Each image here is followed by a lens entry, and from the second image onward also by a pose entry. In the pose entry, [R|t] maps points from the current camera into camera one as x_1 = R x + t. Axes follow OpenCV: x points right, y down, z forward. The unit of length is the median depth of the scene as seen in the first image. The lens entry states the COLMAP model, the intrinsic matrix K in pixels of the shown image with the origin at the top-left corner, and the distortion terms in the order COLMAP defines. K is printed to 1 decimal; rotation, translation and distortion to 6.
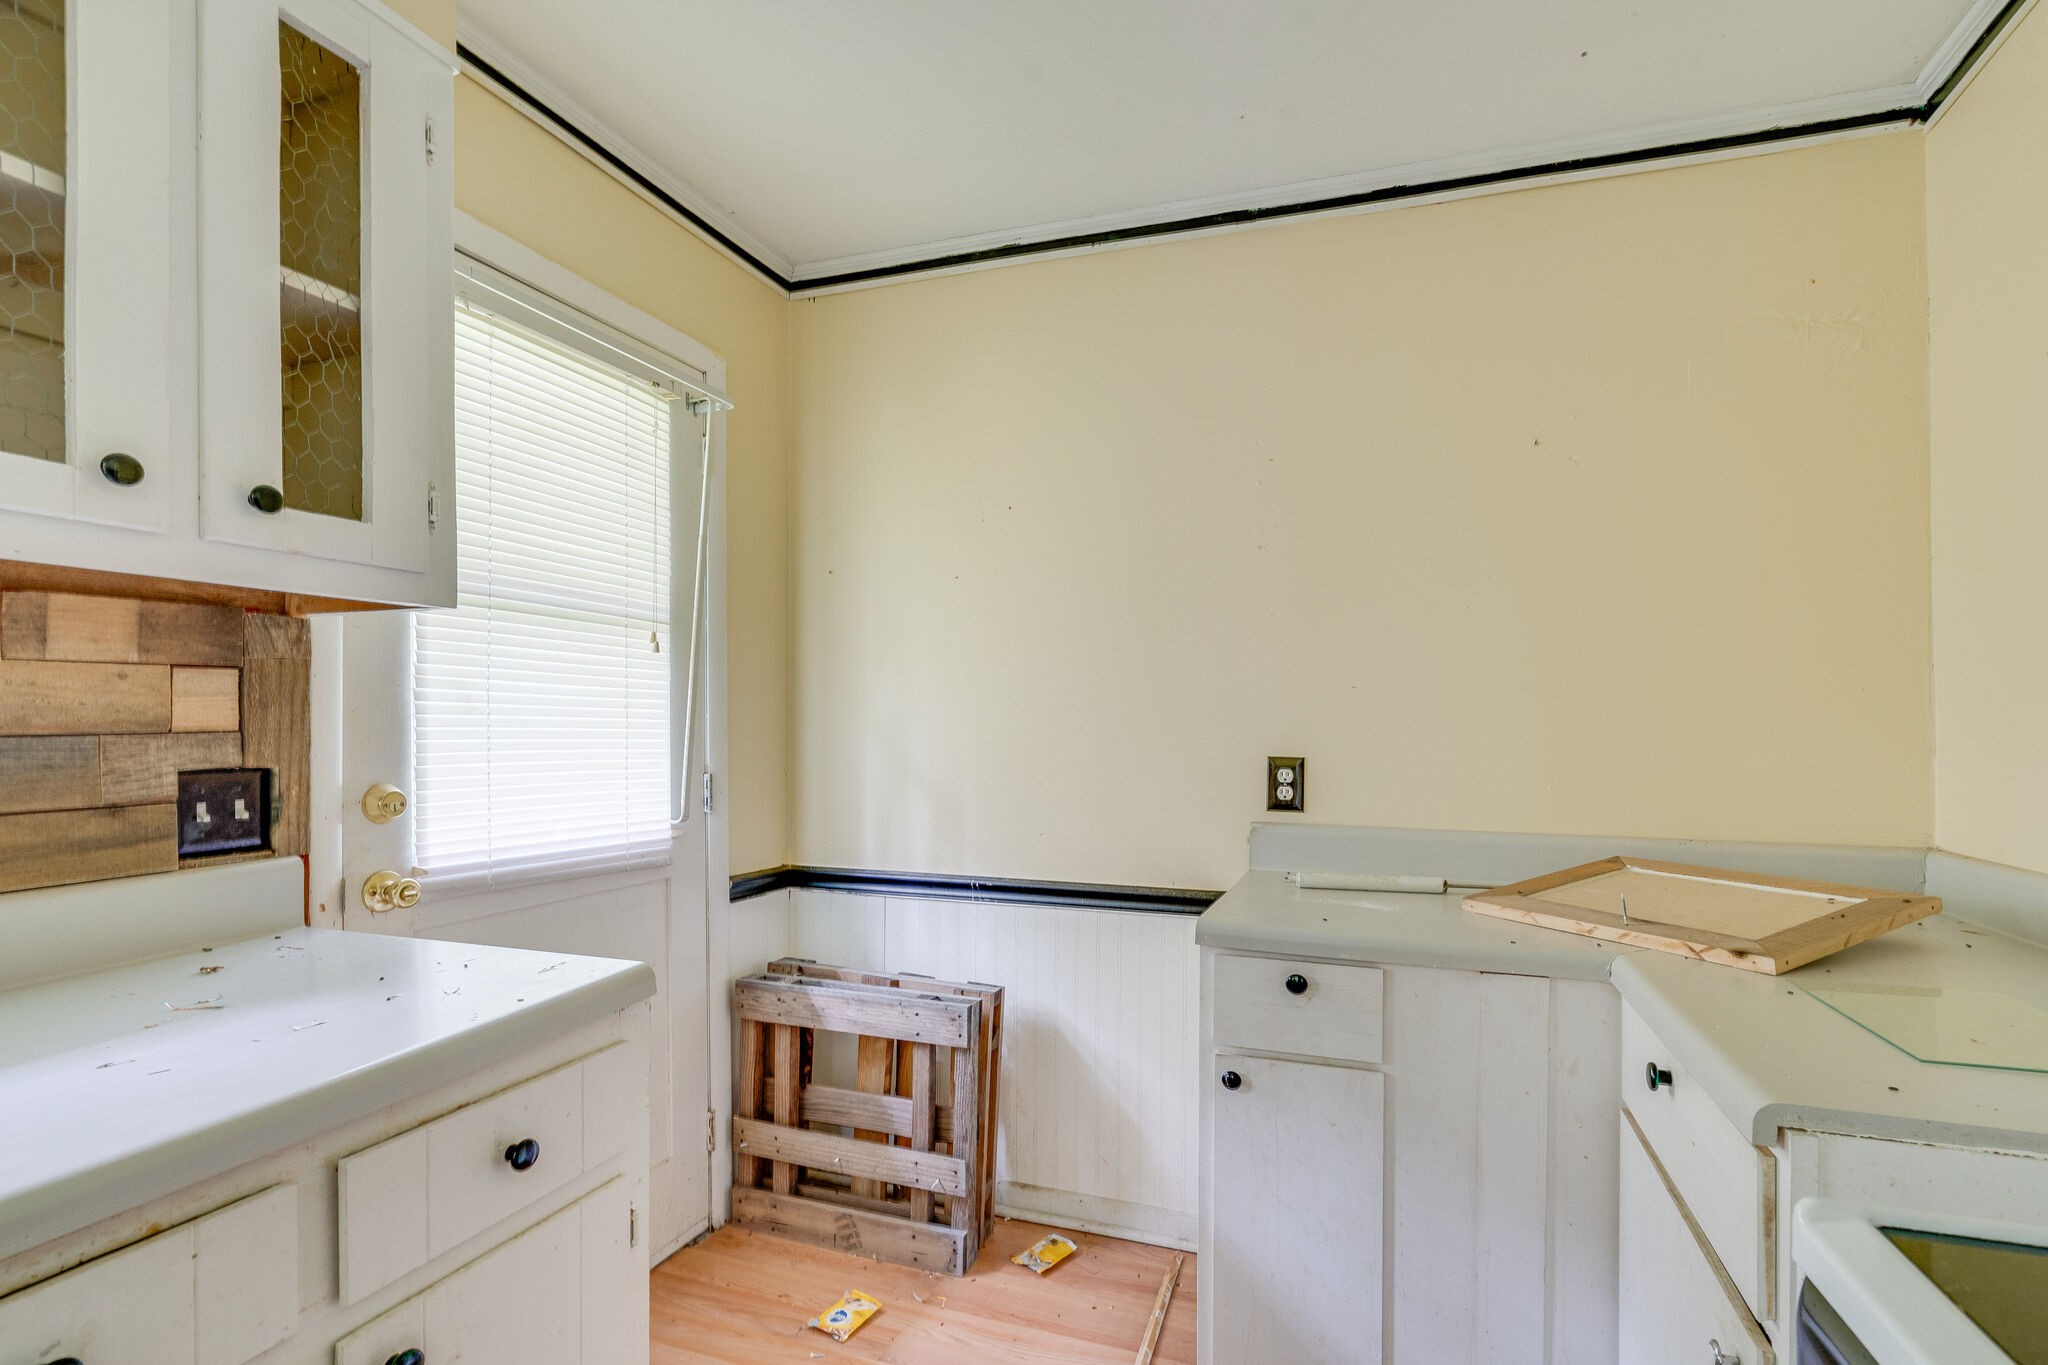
lens RADIAL K [[986.4, 0, 1024.1], [0, 986.4, 695.0], [0, 0, 1]] dist [0.004901, 0.000653]
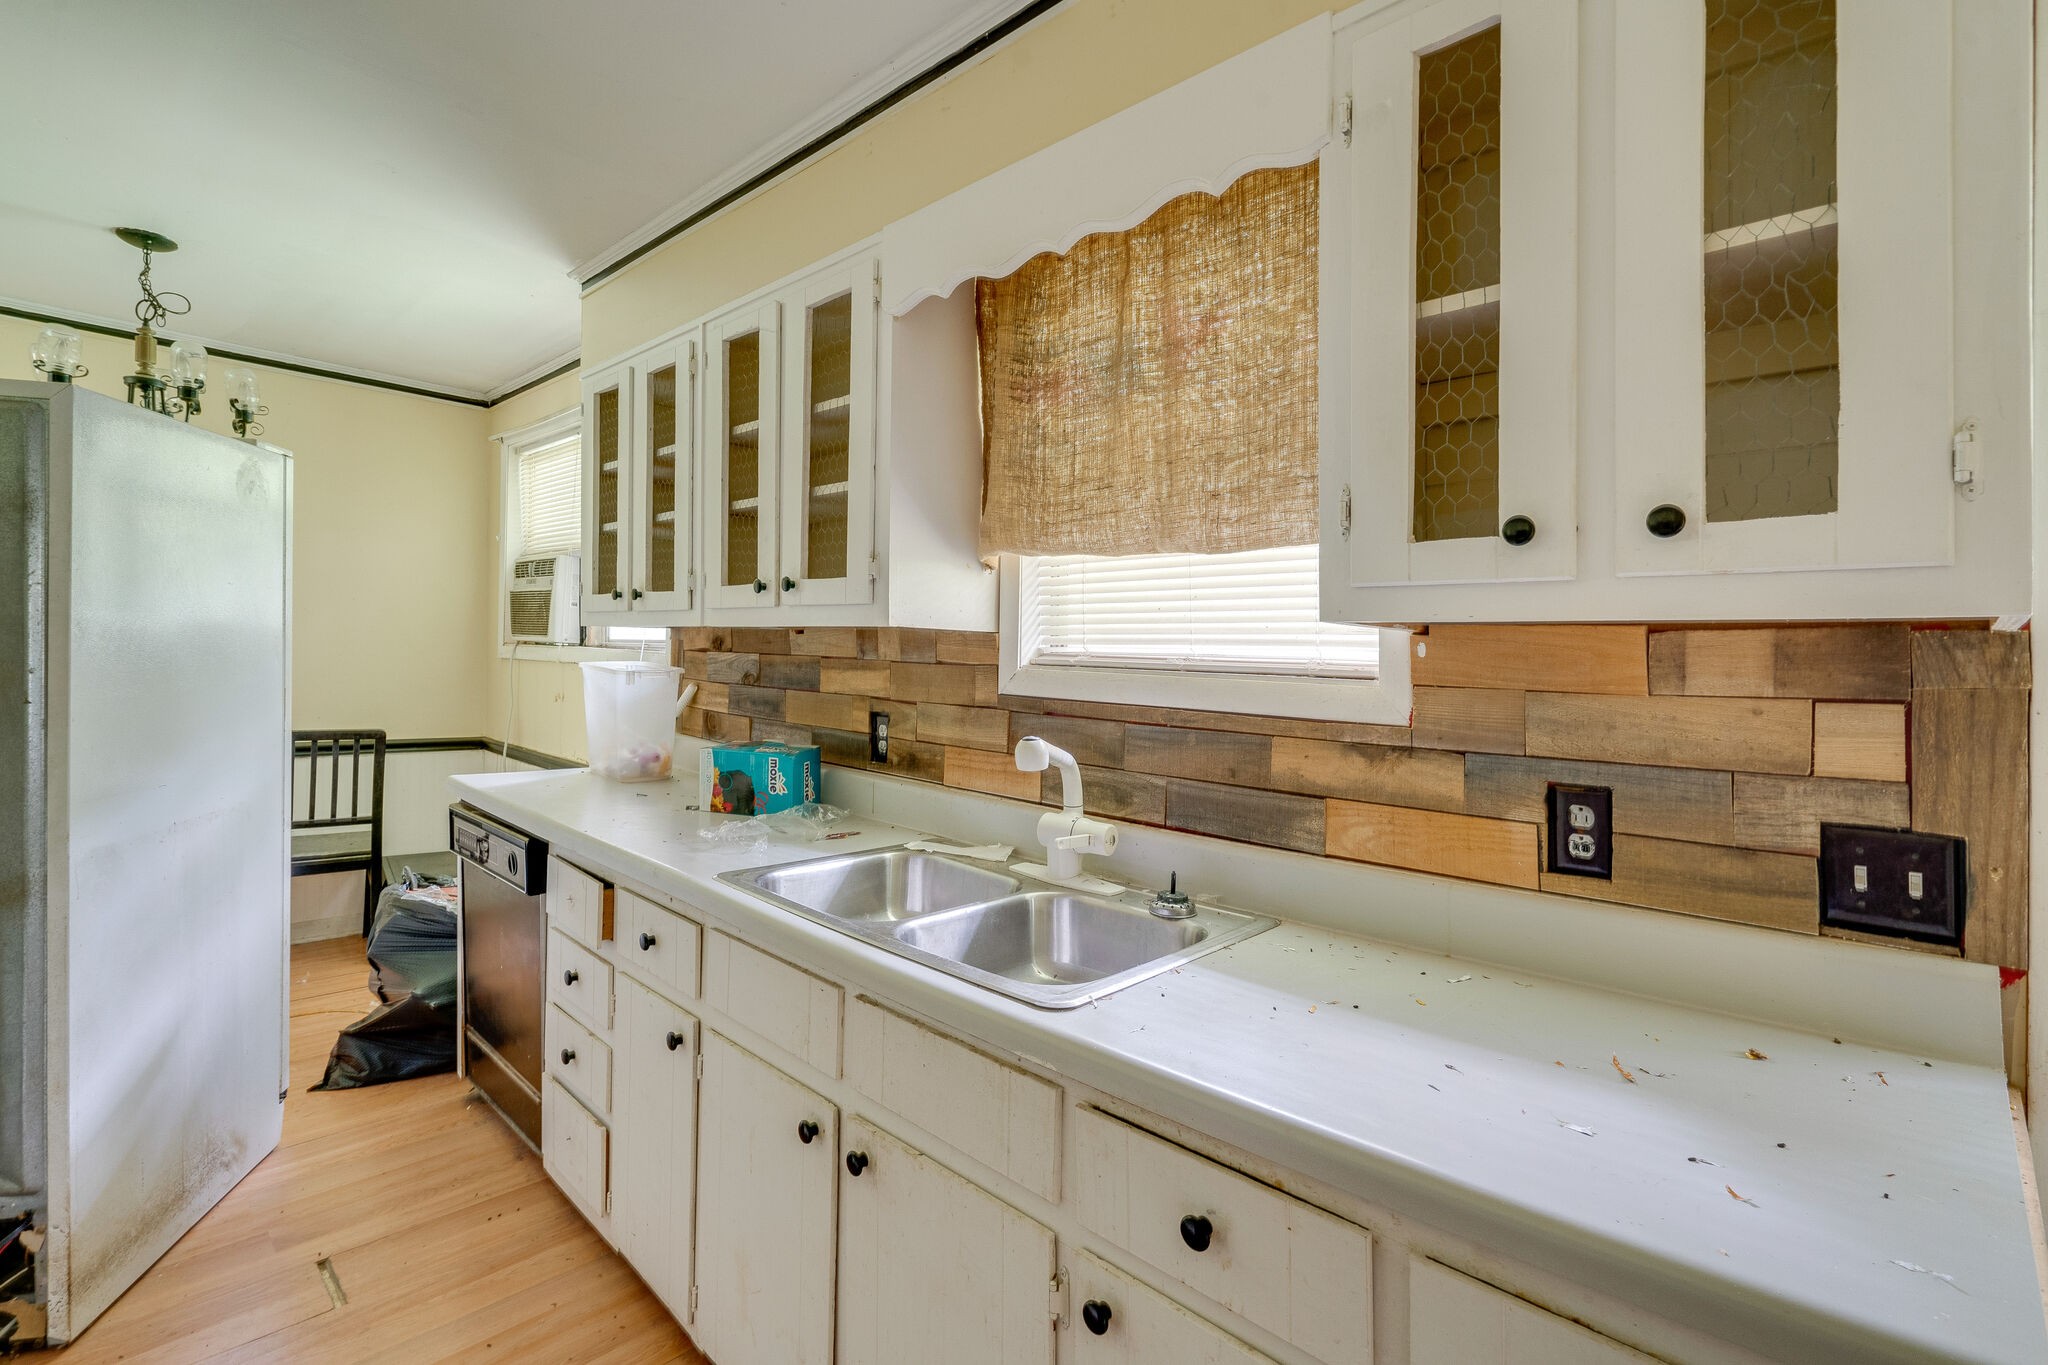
lens RADIAL K [[986.4, 0, 1023.6], [0, 986.4, 668.2], [0, 0, 1]] dist [0.004901, 0.000653]
pose [[-0.402479, -0.000010, -0.915429, 0.220586], [0.004963, 0.999985, -0.002193, -0.060071], [0.915416, -0.005426, -0.402473, 0.715640]]
